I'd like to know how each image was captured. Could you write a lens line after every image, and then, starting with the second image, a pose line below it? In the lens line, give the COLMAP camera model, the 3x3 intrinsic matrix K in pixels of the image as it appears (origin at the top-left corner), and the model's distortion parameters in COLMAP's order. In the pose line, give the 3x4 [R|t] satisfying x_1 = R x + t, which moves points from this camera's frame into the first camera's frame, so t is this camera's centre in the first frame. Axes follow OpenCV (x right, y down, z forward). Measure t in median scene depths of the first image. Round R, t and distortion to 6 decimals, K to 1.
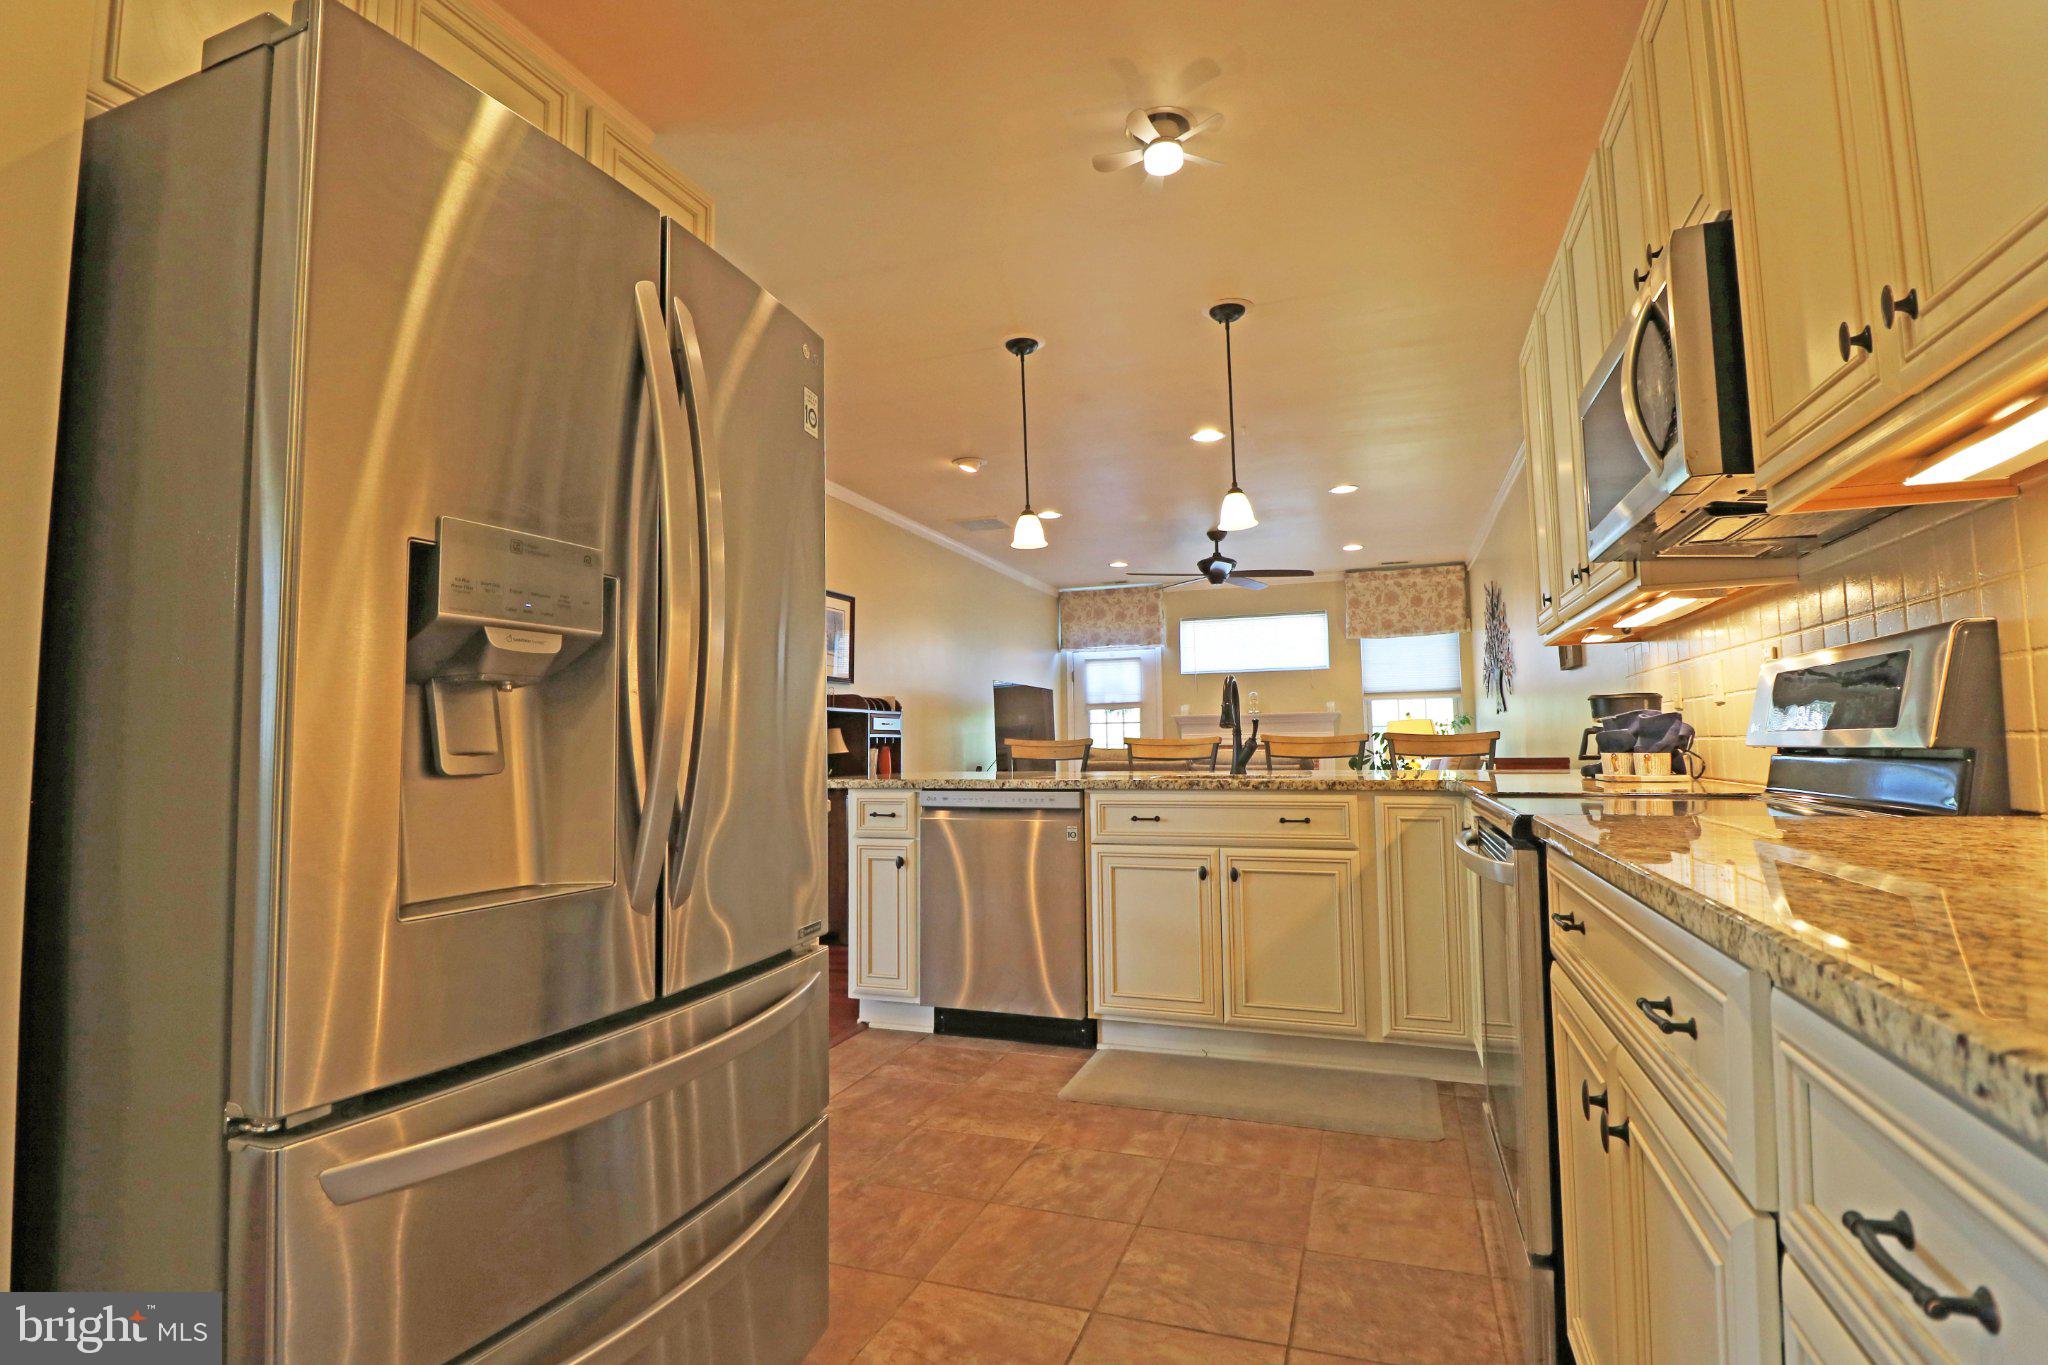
lens RADIAL K [[942.3, 0, 1034.8], [0, 942.3, 668.1], [0, 0, 1]] dist [-0.003111, -0.000642]
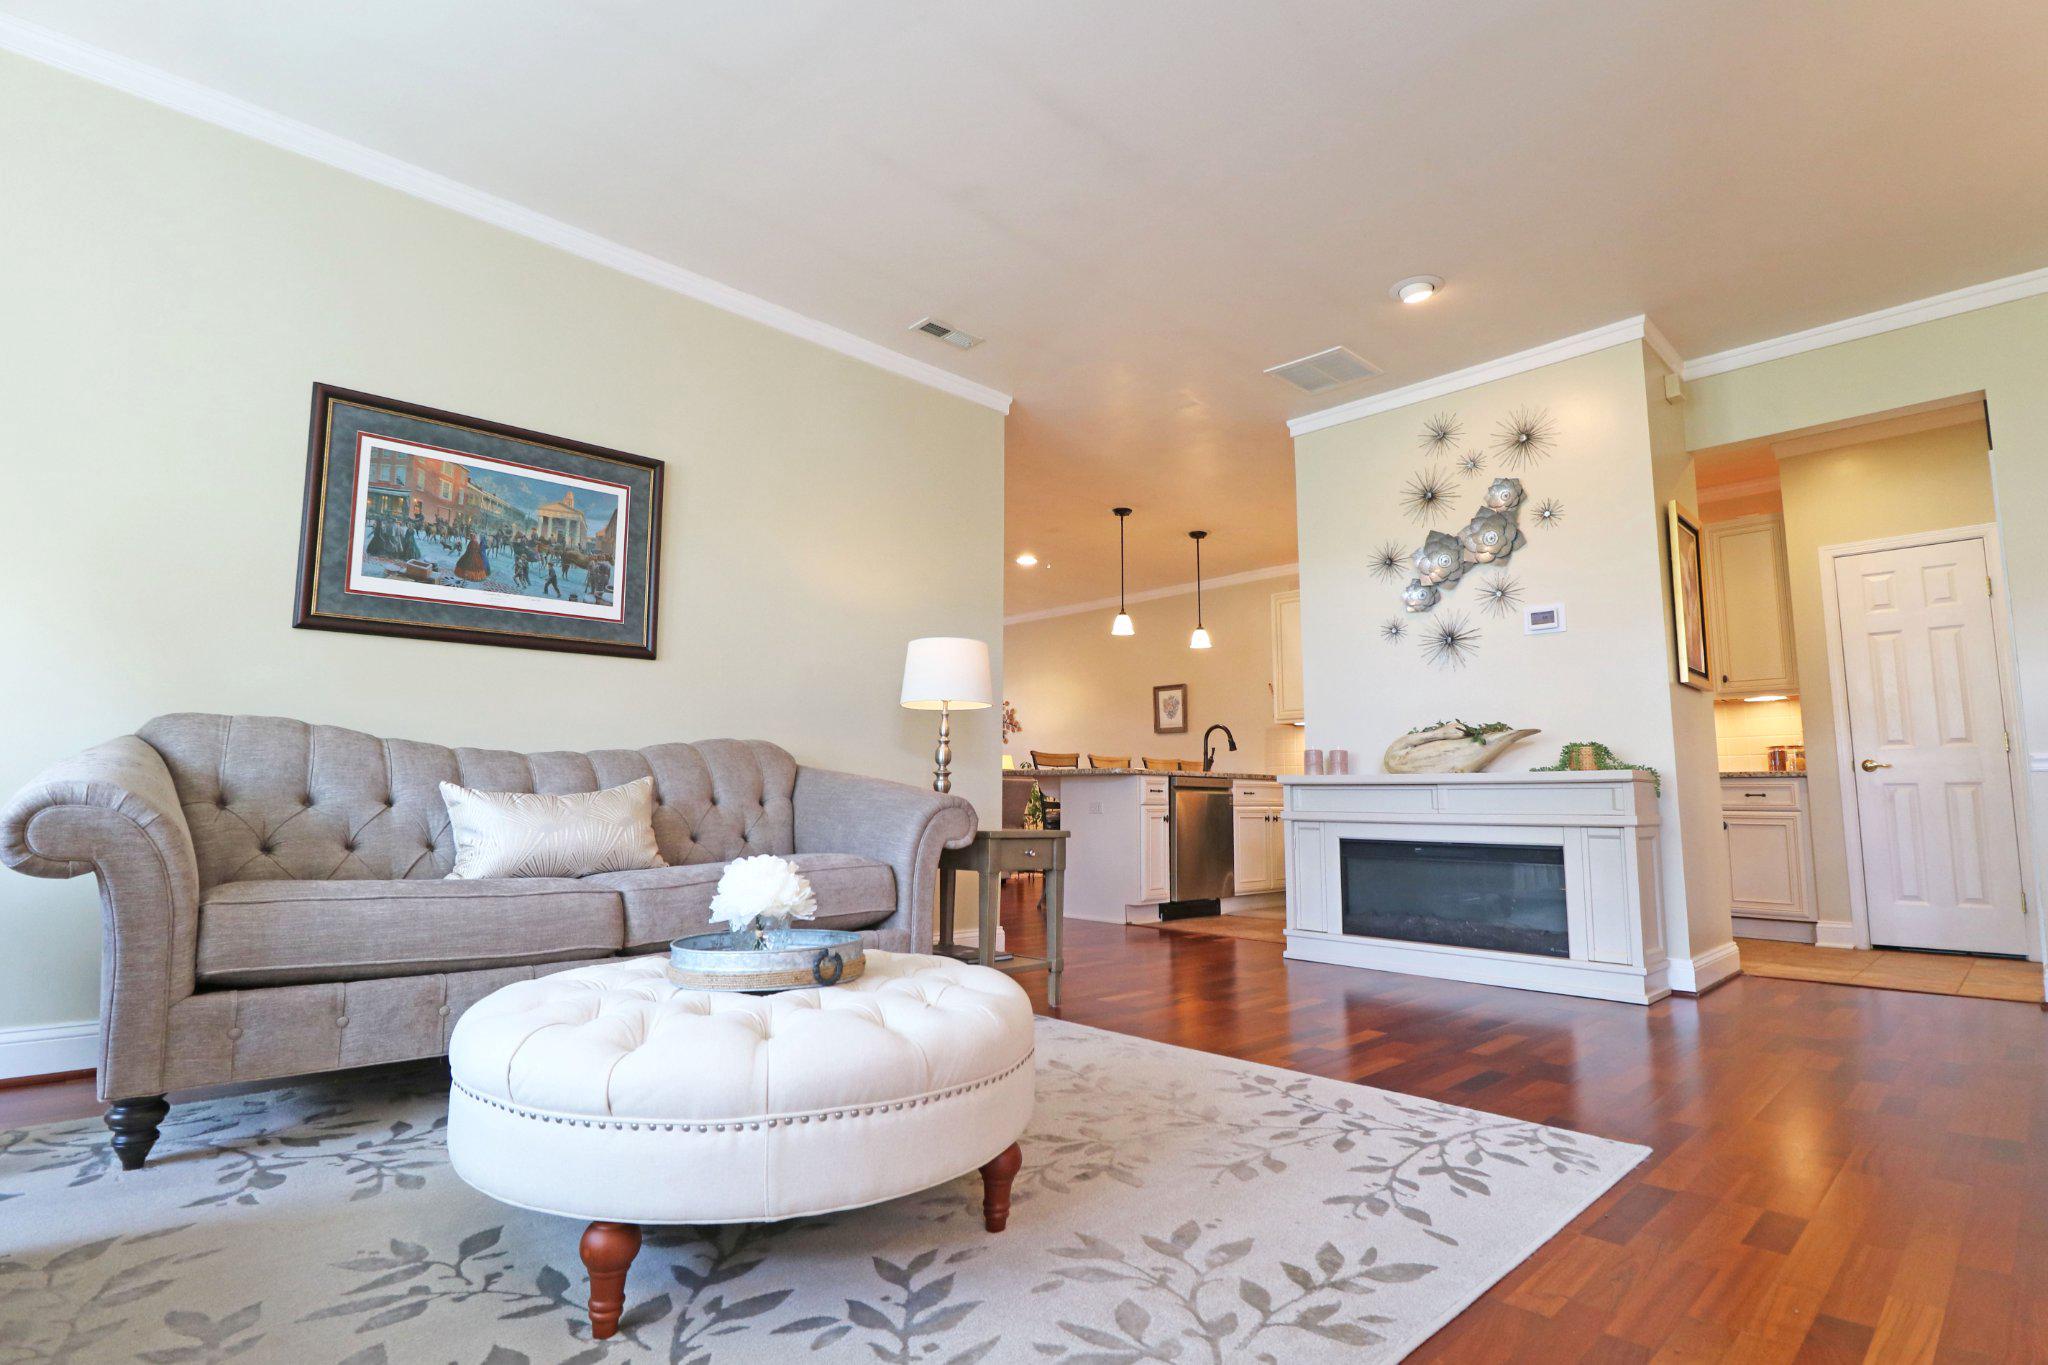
lens RADIAL K [[1011.9, 0, 1024.0], [0, 1011.9, 682.5], [0, 0, 1]] dist [-0.002053, -0.000441]
pose [[0.440874, 0.120428, 0.889453, -0.649937], [-0.077876, 0.992353, -0.095760, 0.054405], [-0.894184, -0.027049, 0.446882, 0.151293]]
